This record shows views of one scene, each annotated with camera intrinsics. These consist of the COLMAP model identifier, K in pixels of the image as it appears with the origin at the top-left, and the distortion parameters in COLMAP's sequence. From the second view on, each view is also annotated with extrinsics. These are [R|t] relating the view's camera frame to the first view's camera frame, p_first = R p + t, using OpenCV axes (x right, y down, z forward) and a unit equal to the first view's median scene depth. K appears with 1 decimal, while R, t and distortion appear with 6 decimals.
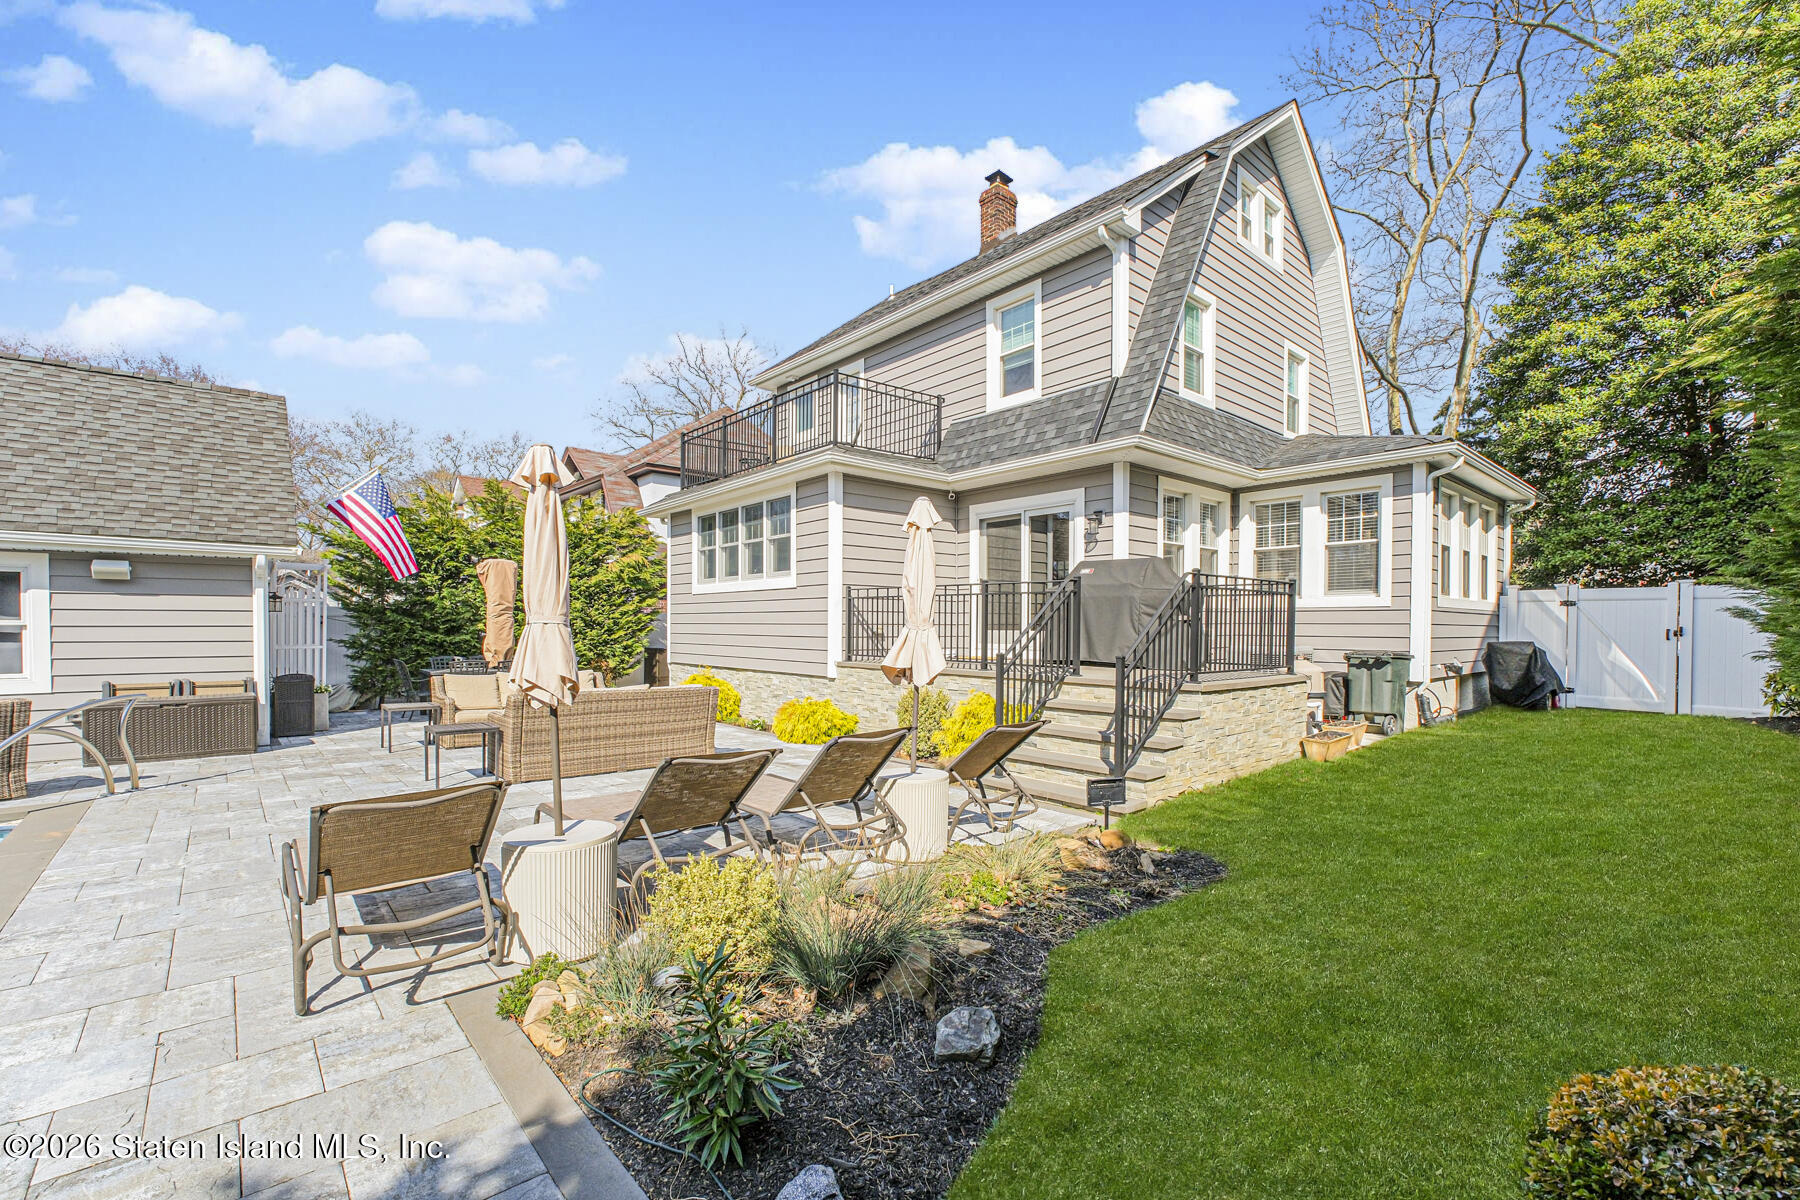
lens RADIAL K [[767.0, 0, 879.6], [0, 767.0, 638.7], [0, 0, 1]] dist [-0.002351, 0.000834]
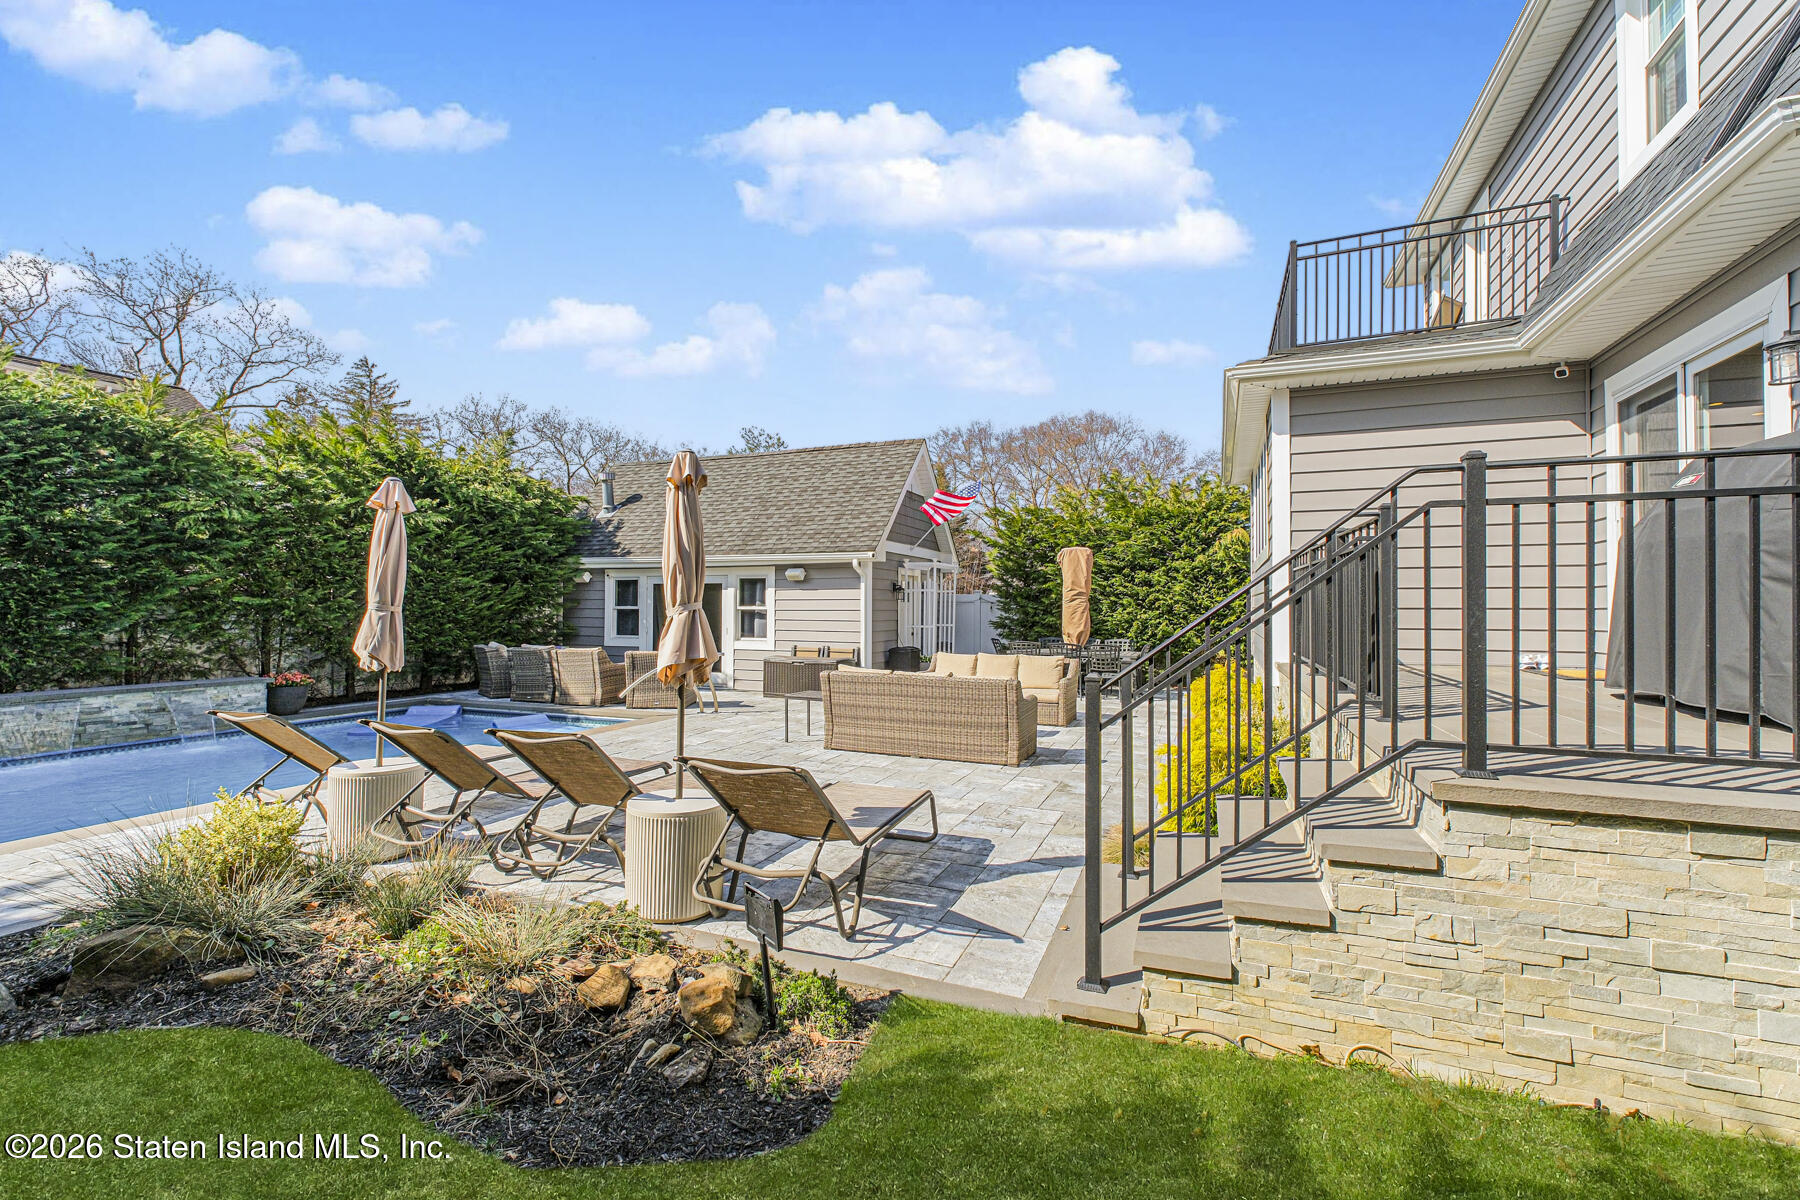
lens RADIAL K [[751.3, 0, 908.2], [0, 751.3, 596.4], [0, 0, 1]] dist [-0.001545, 0.000383]
pose [[0.467239, -0.014646, -0.884009, 0.447655], [-0.016208, 0.999553, -0.025127, -0.009178], [0.883982, 0.026068, 0.466793, 0.455752]]
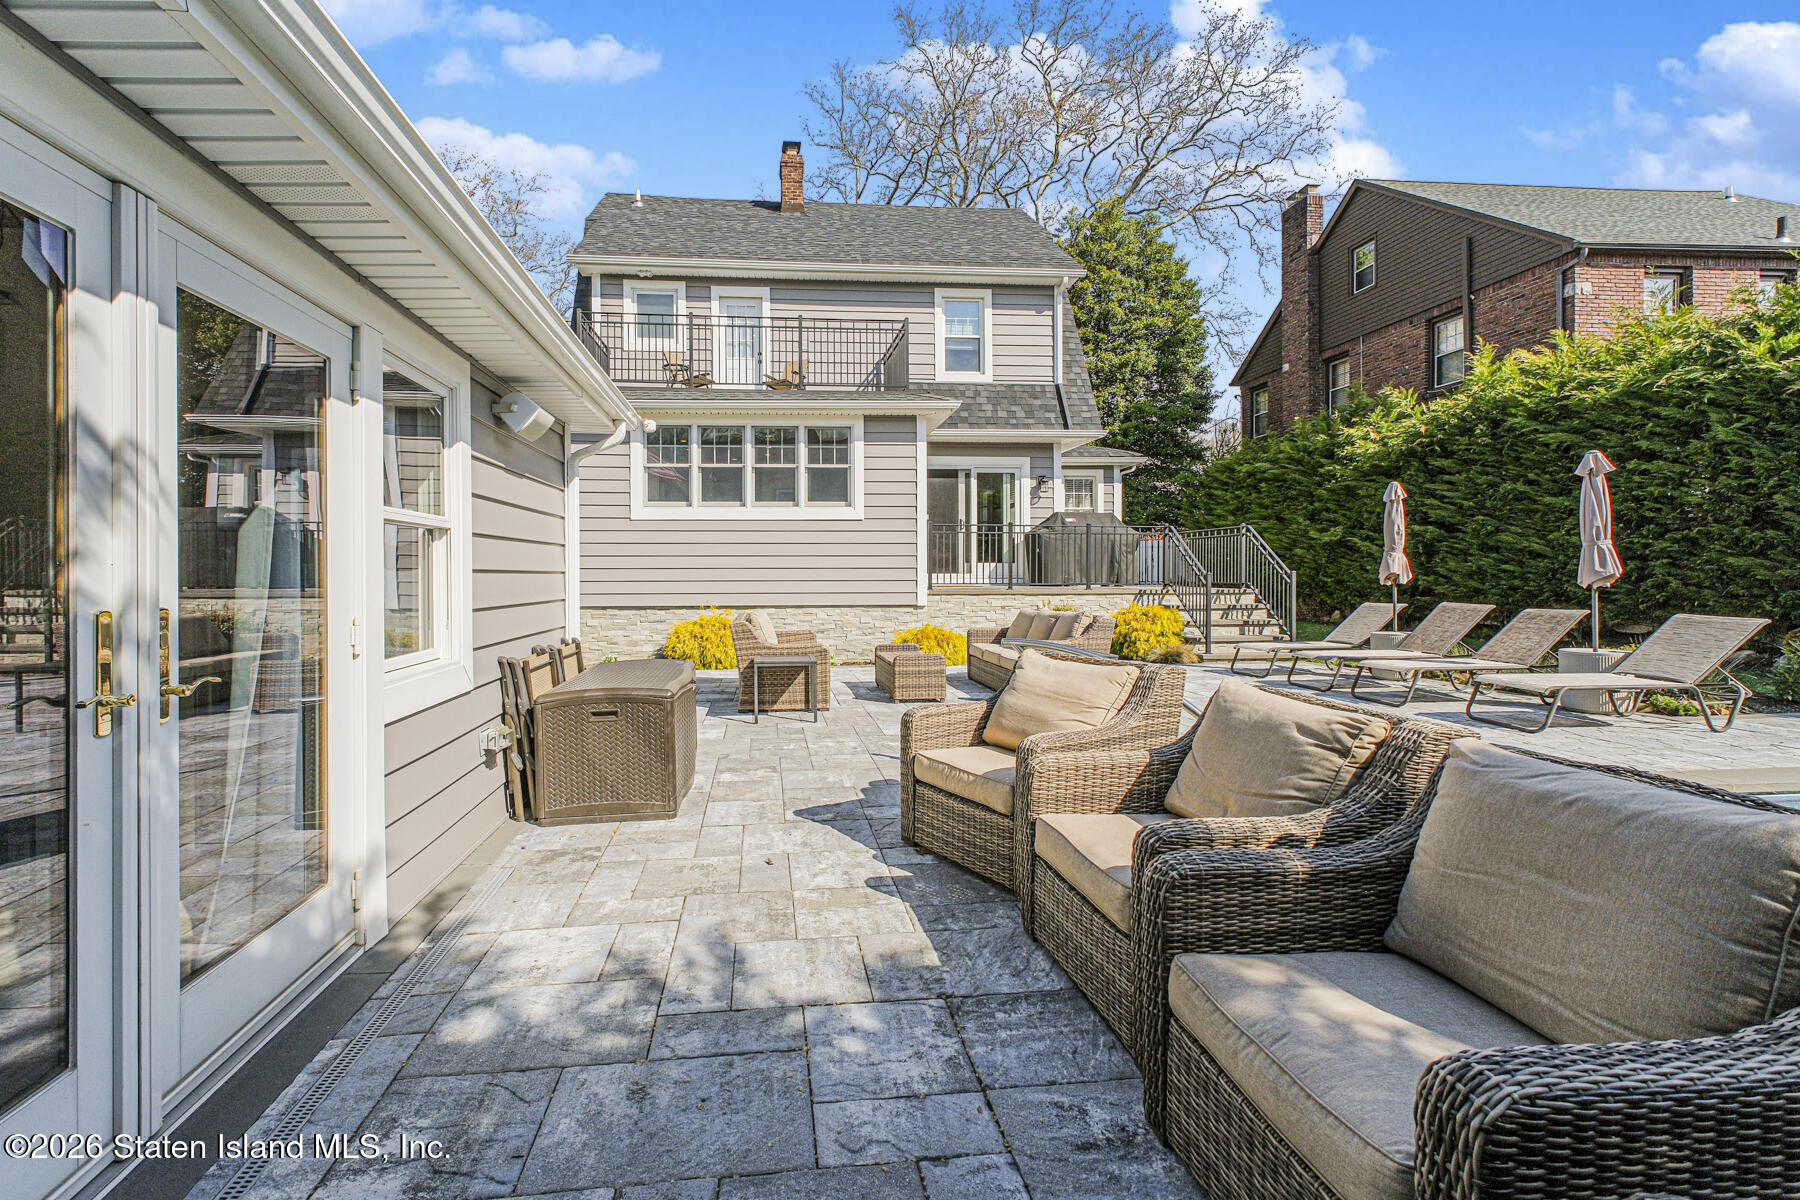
lens RADIAL K [[775.2, 0, 840.3], [0, 775.2, 577.1], [0, 0, 1]] dist [-0.000518, -0.000346]
pose [[0.575947, -0.013827, 0.817370, -1.183520], [0.021541, 0.999766, 0.001734, 0.006804], [-0.817203, 0.016608, 0.576110, 0.545700]]
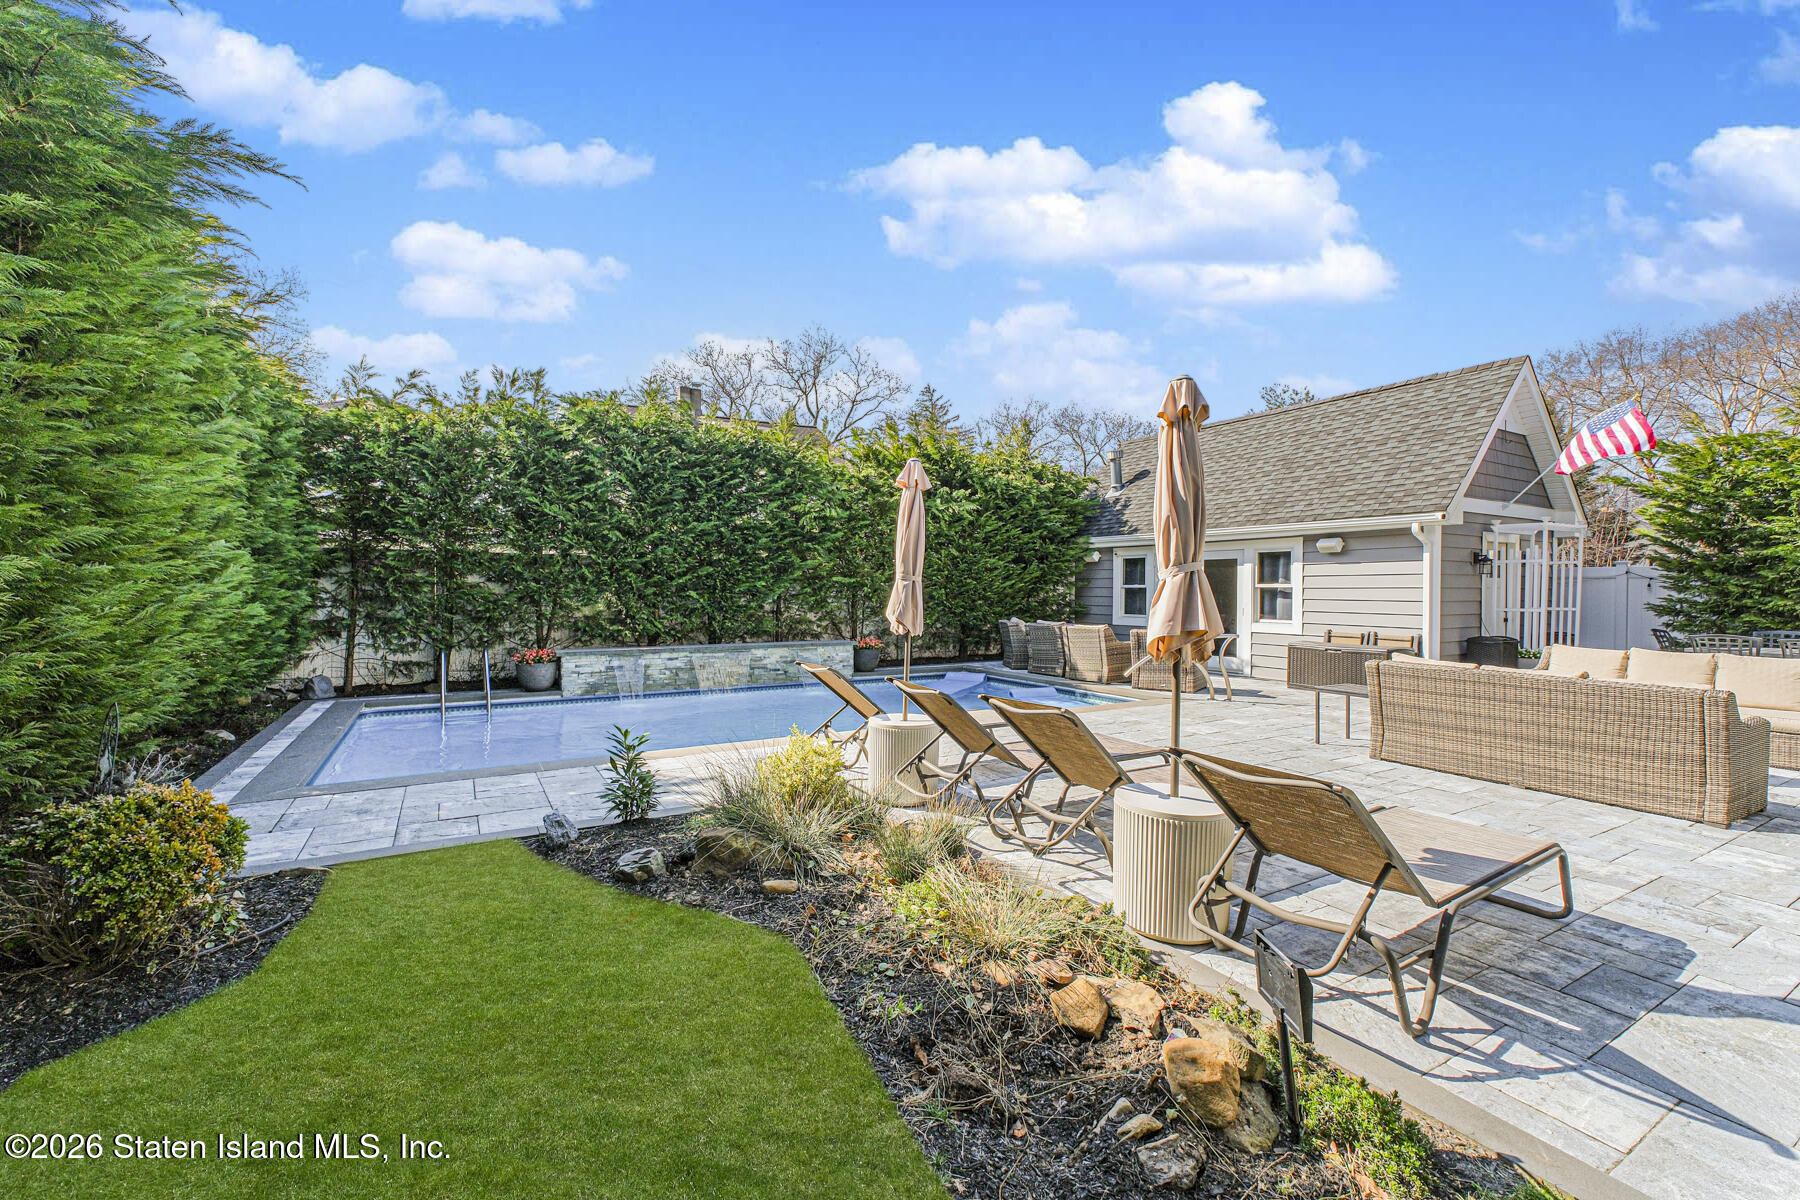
lens RADIAL K [[751.3, 0, 908.2], [0, 751.3, 596.4], [0, 0, 1]] dist [-0.001545, 0.000383]
pose [[-0.172387, 0.005515, -0.985014, 0.383636], [-0.019313, 0.999773, 0.008977, 0.000505], [0.984840, 0.020571, -0.172242, 0.477337]]
